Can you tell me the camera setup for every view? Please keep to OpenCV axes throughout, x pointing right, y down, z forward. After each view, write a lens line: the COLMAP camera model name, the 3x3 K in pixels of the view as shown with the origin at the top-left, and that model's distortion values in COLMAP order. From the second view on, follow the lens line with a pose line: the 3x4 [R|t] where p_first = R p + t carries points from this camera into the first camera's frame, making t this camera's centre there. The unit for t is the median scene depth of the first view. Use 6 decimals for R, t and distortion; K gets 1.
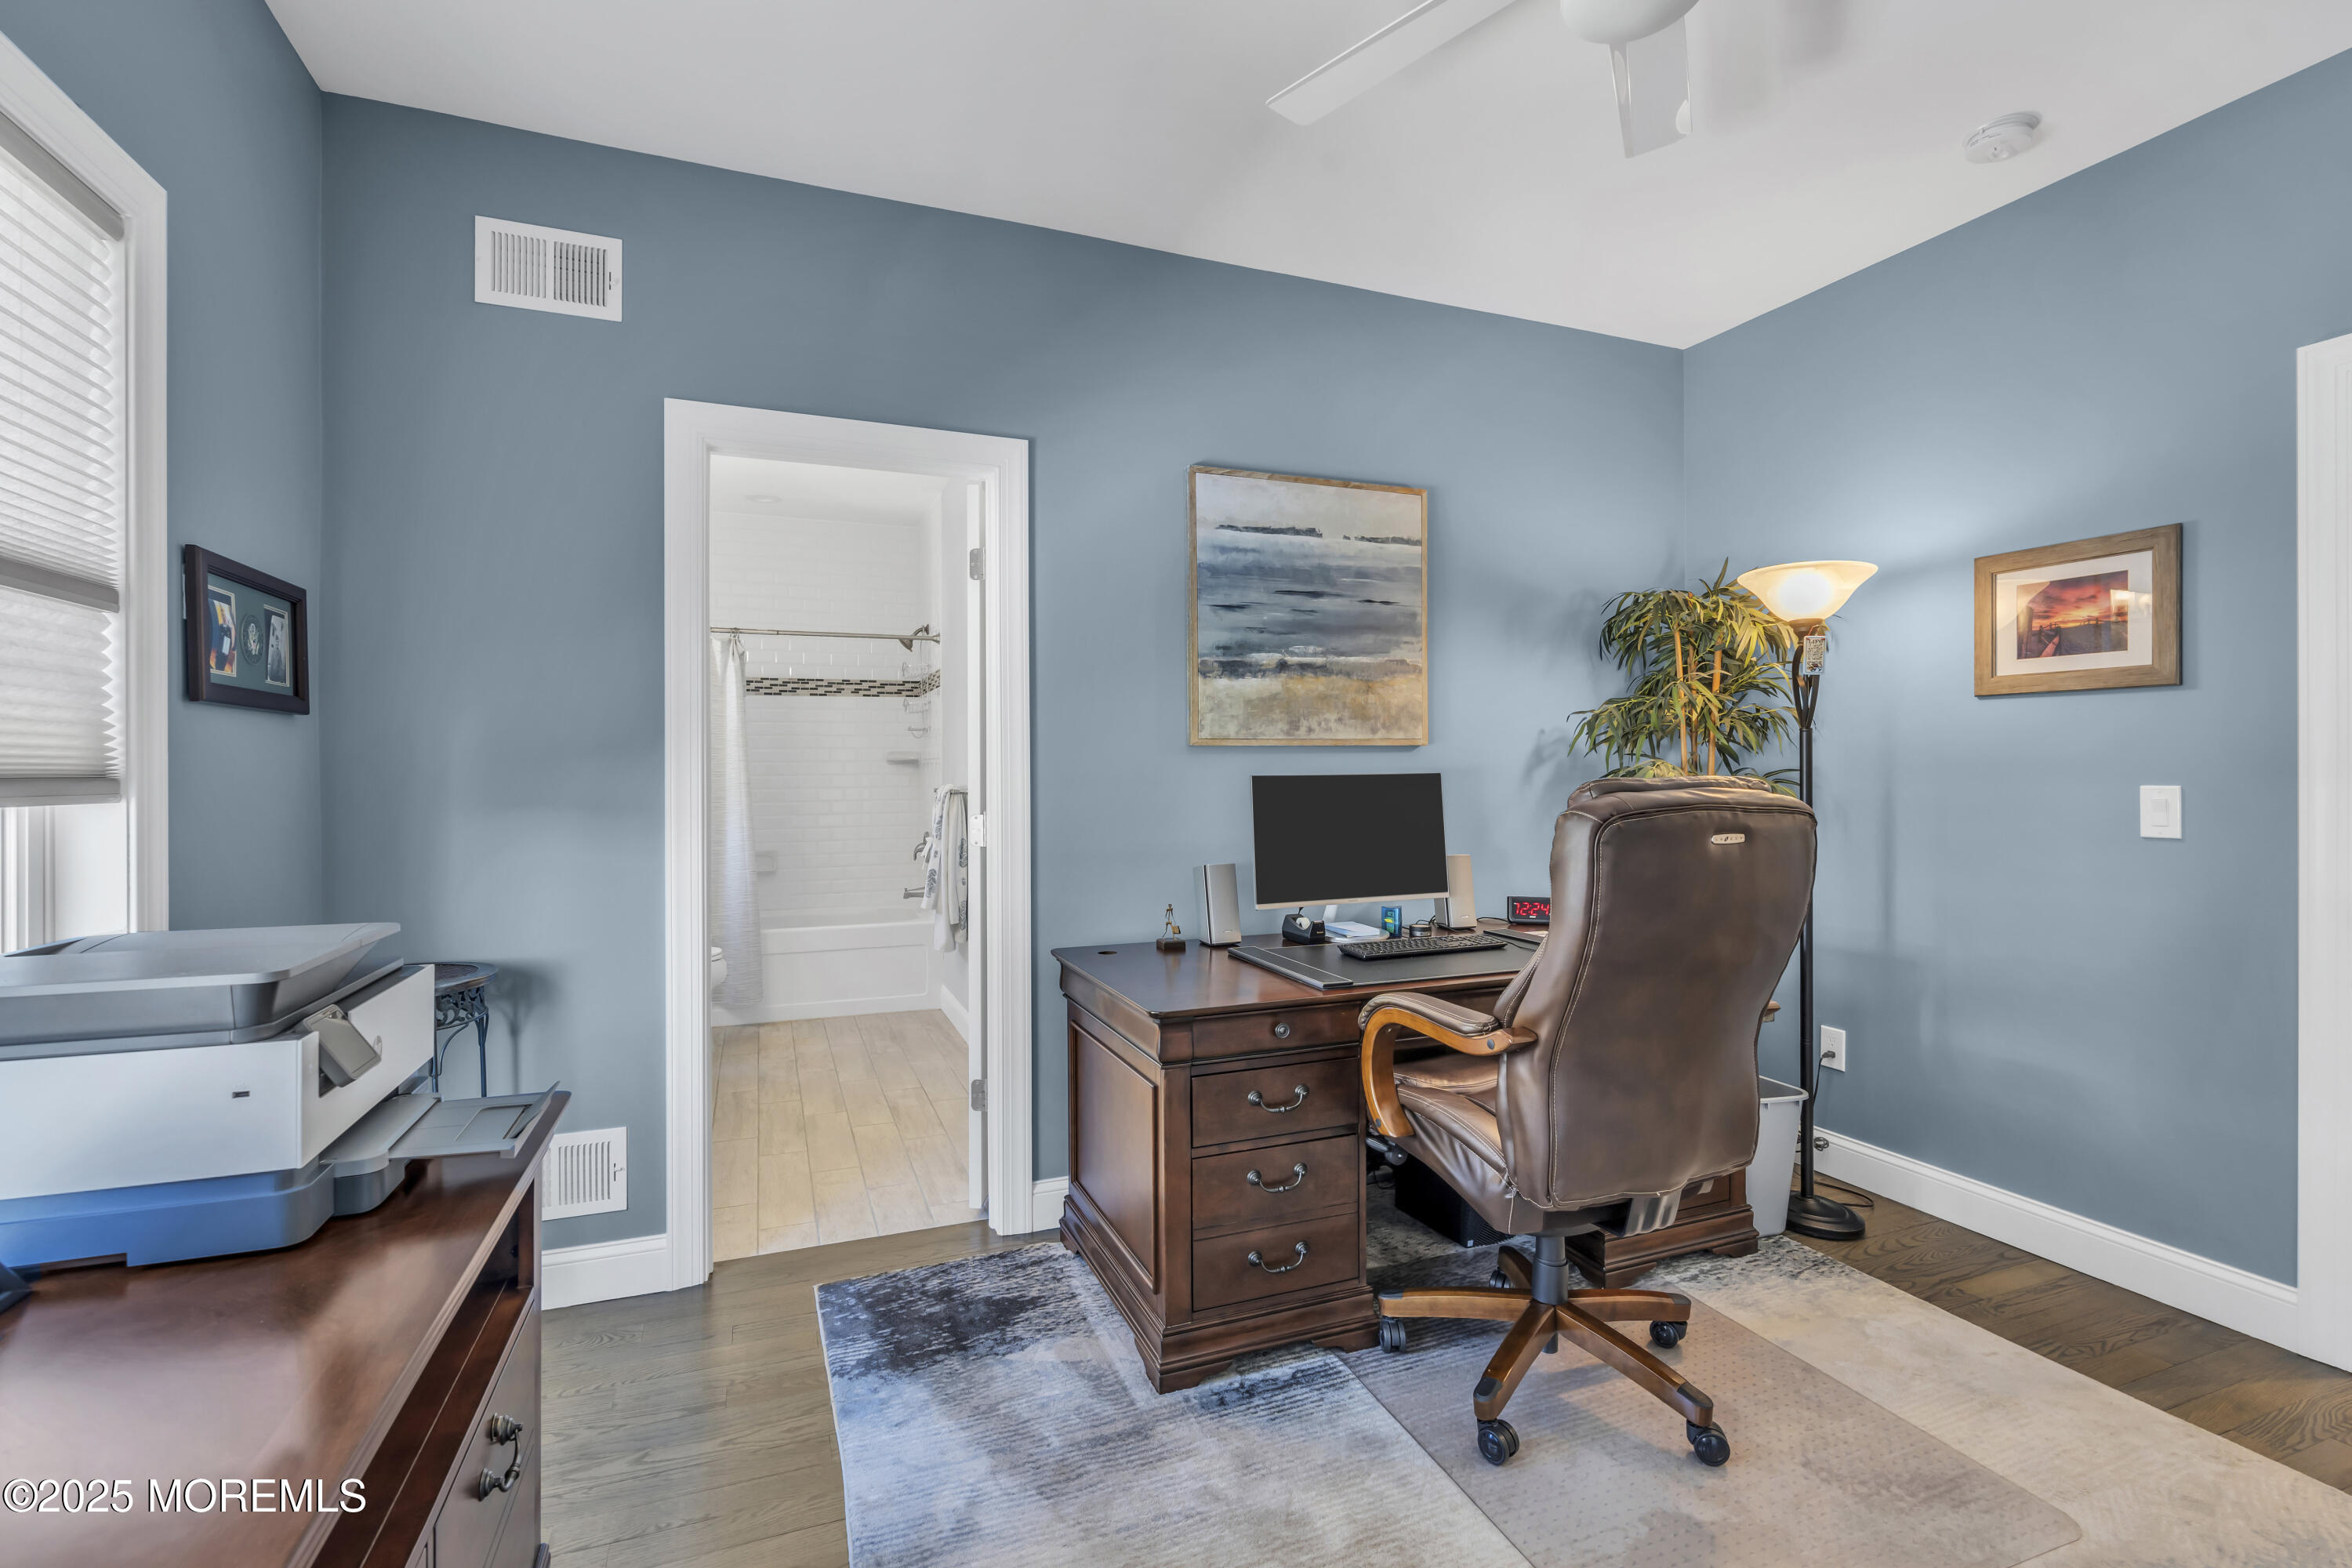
lens RADIAL K [[1066.6, 0, 1177.0], [0, 1066.6, 775.7], [0, 0, 1]] dist [-0.009425, 0.004137]
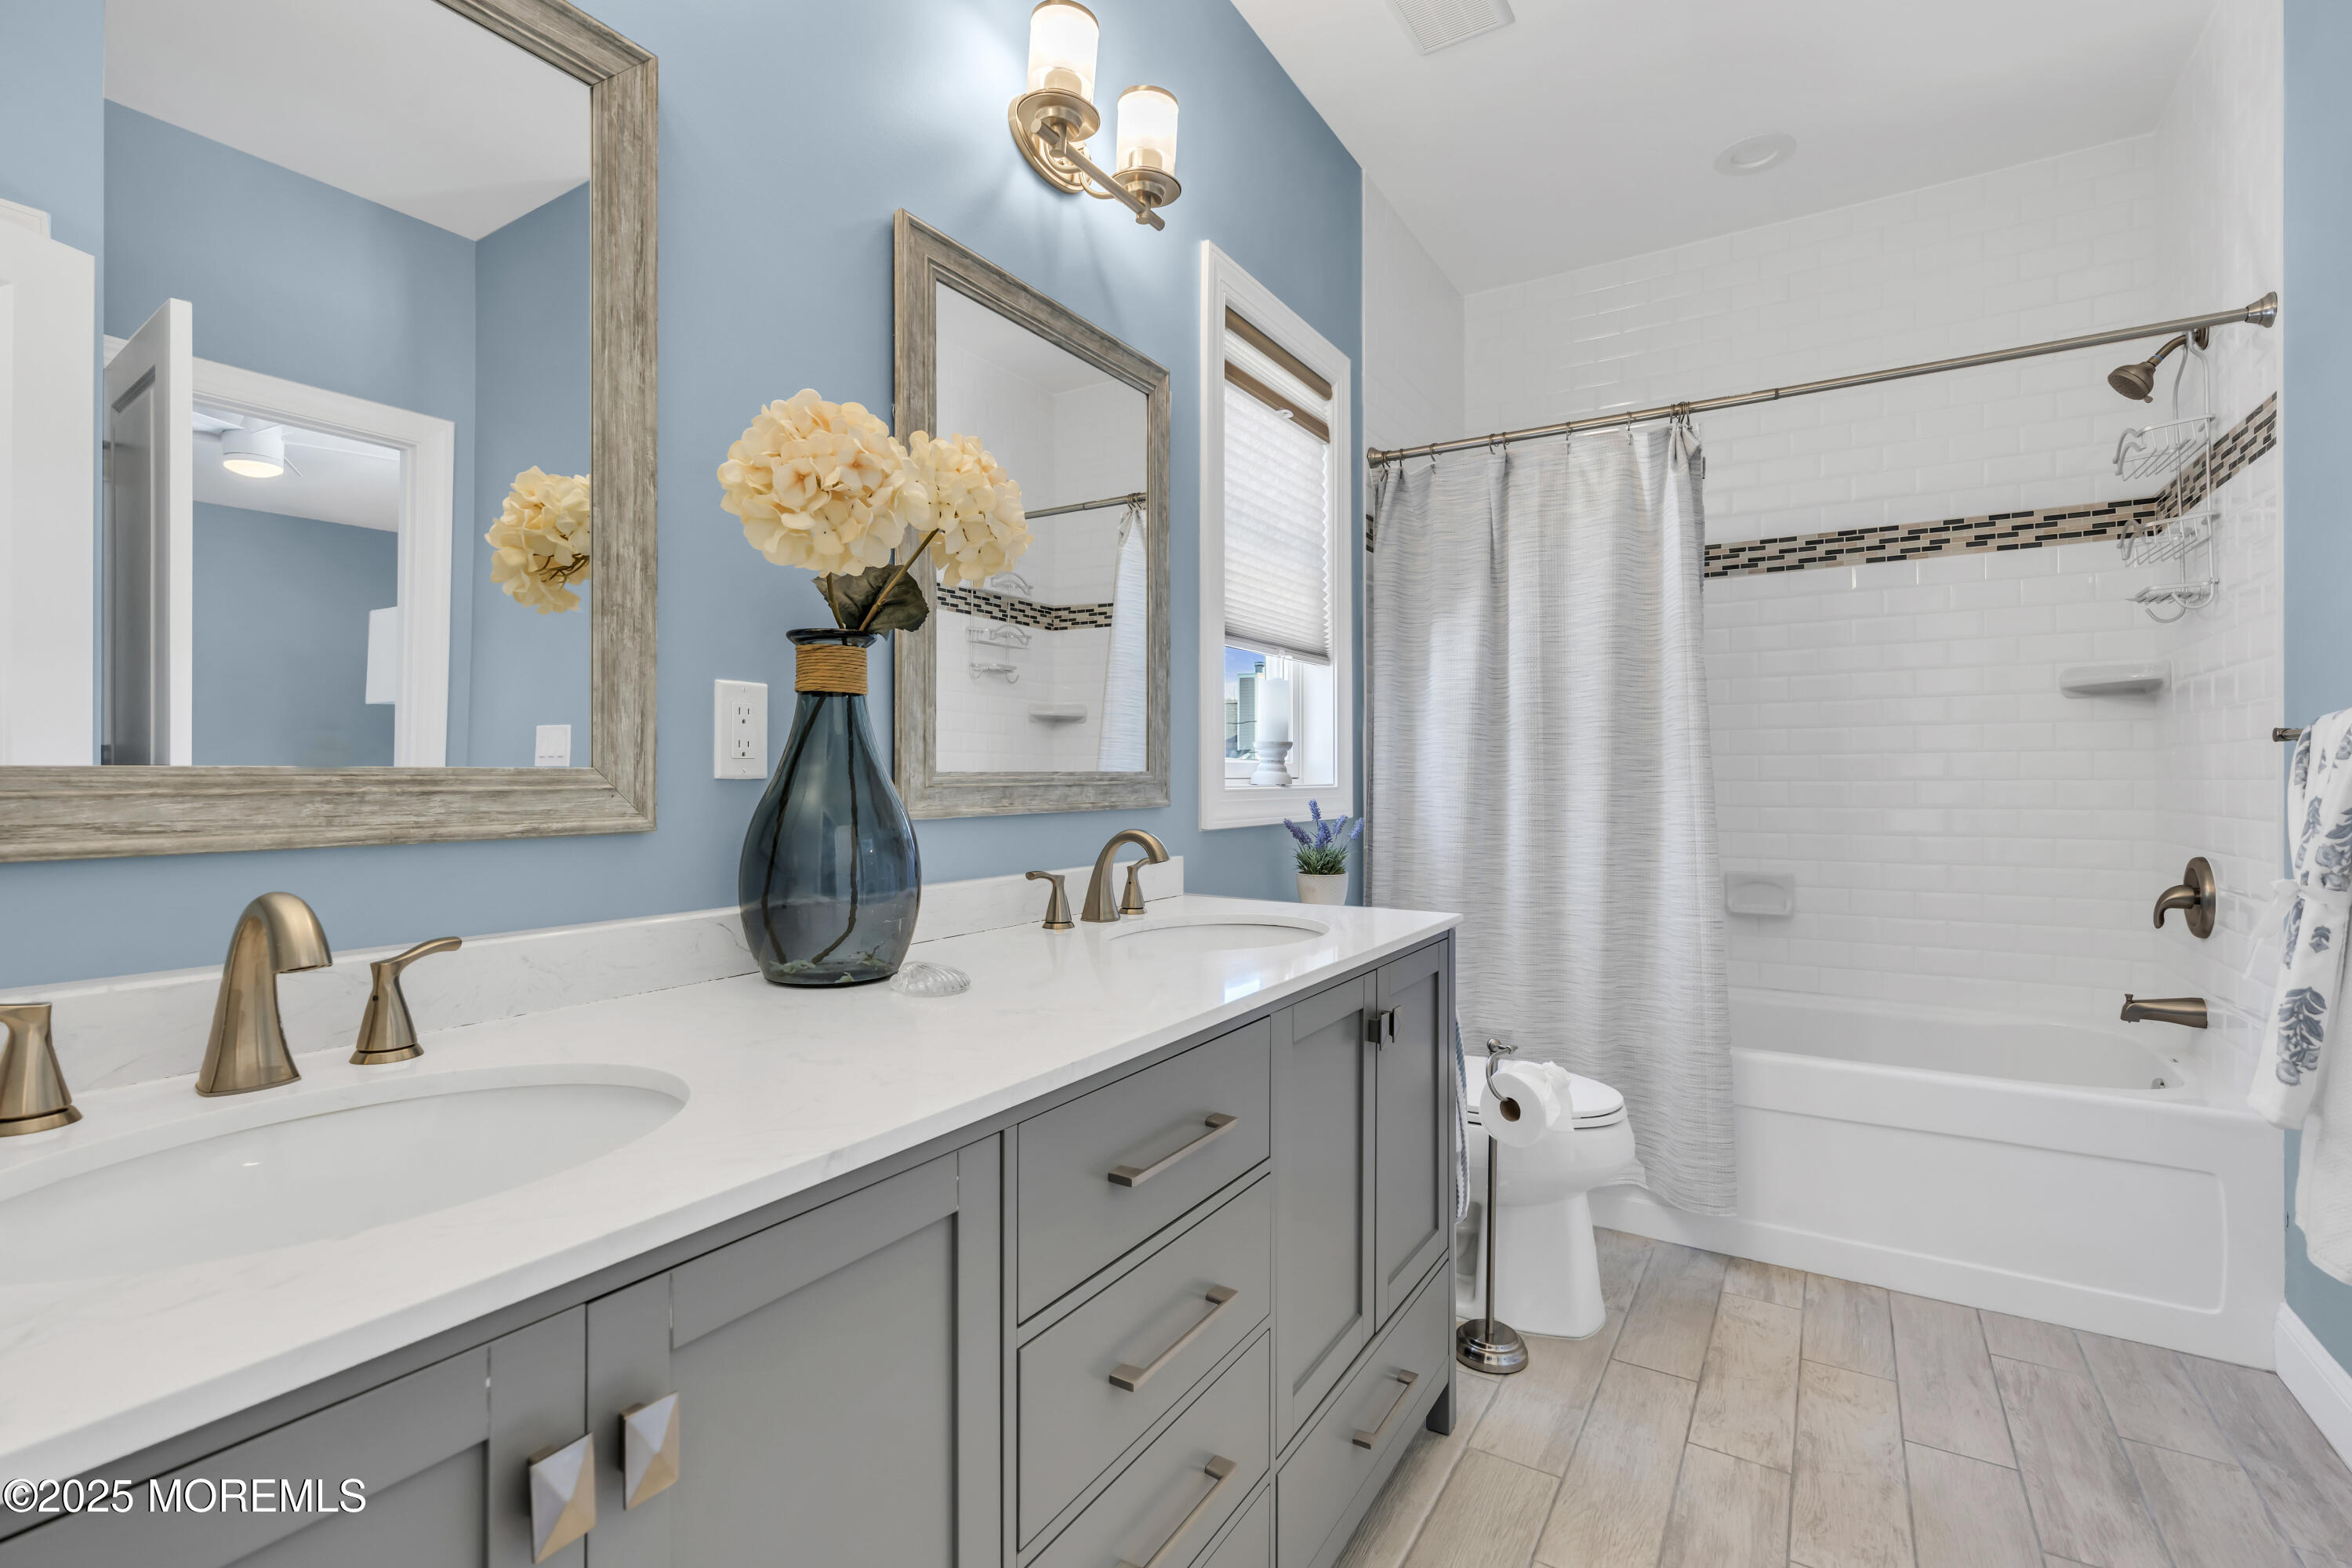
lens RADIAL K [[1066.6, 0, 1182.6], [0, 1066.6, 786.4], [0, 0, 1]] dist [-0.009425, 0.004137]
pose [[0.602820, 0.003155, -0.797871, -0.142319], [0.000510, 0.999990, 0.004339, 0.024364], [0.797877, -0.003022, 0.602812, 0.448413]]
